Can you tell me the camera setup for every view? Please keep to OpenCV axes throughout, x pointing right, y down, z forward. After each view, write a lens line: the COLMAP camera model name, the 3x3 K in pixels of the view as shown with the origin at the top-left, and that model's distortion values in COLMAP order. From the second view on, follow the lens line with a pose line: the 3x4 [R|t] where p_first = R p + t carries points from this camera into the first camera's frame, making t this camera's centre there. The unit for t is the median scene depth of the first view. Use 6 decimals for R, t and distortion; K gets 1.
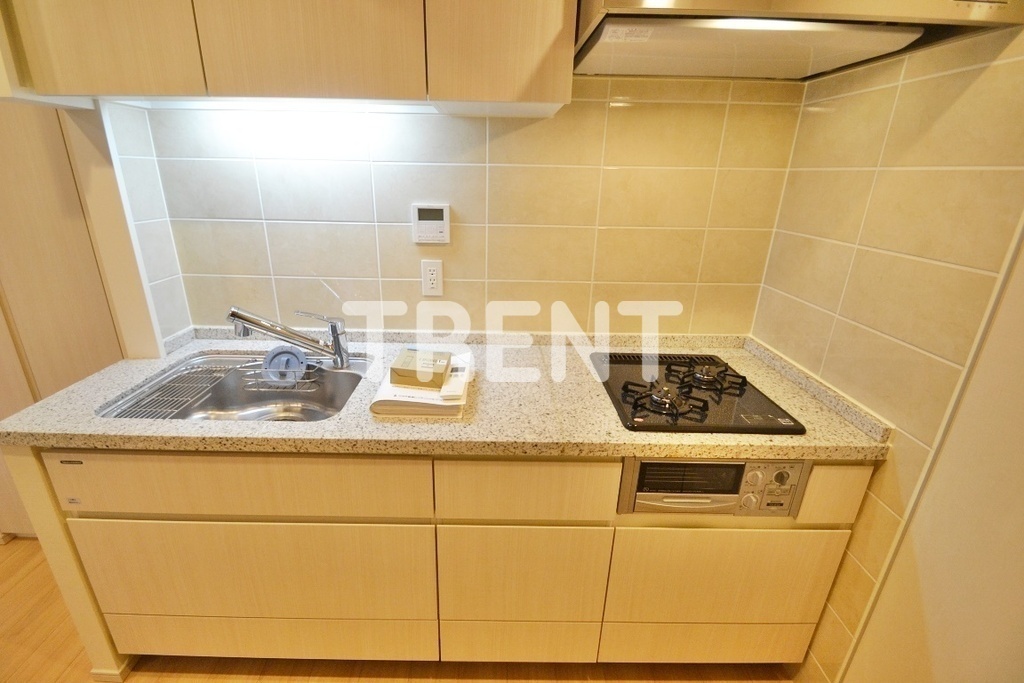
lens RADIAL K [[455.5, 0, 490.4], [0, 455.5, 342.1], [0, 0, 1]] dist [0.013964, -0.022382]
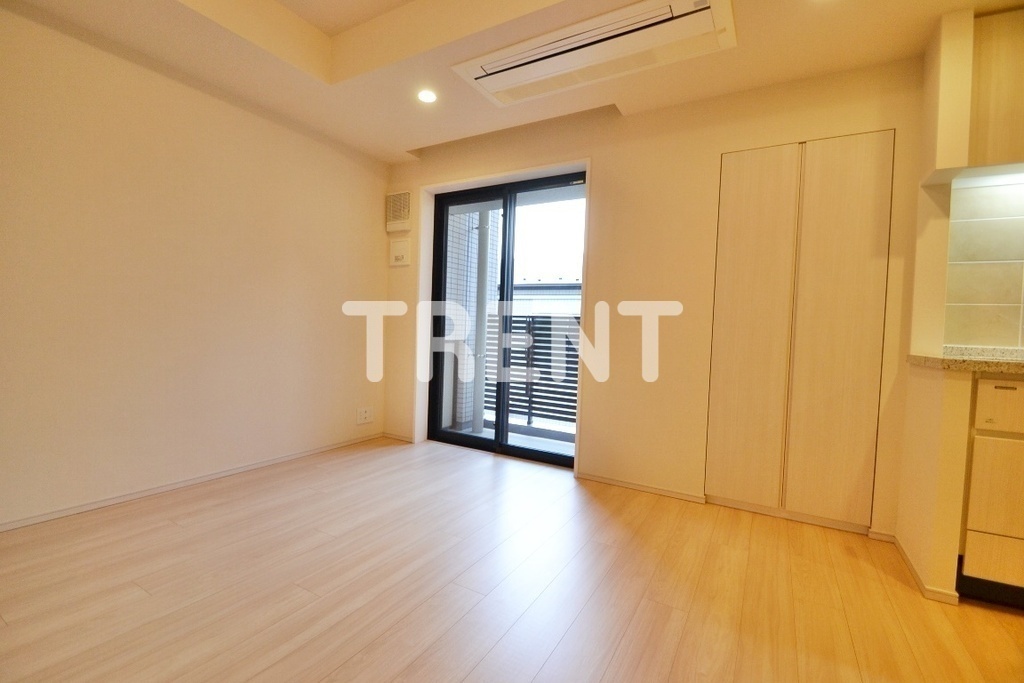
lens RADIAL K [[455.5, 0, 490.4], [0, 455.5, 342.1], [0, 0, 1]] dist [0.013964, -0.022382]
pose [[0.850221, 0.032340, -0.525432, -1.559588], [-0.198970, 0.943814, -0.263869, 0.810344], [0.487376, 0.328892, 0.808885, -0.928108]]
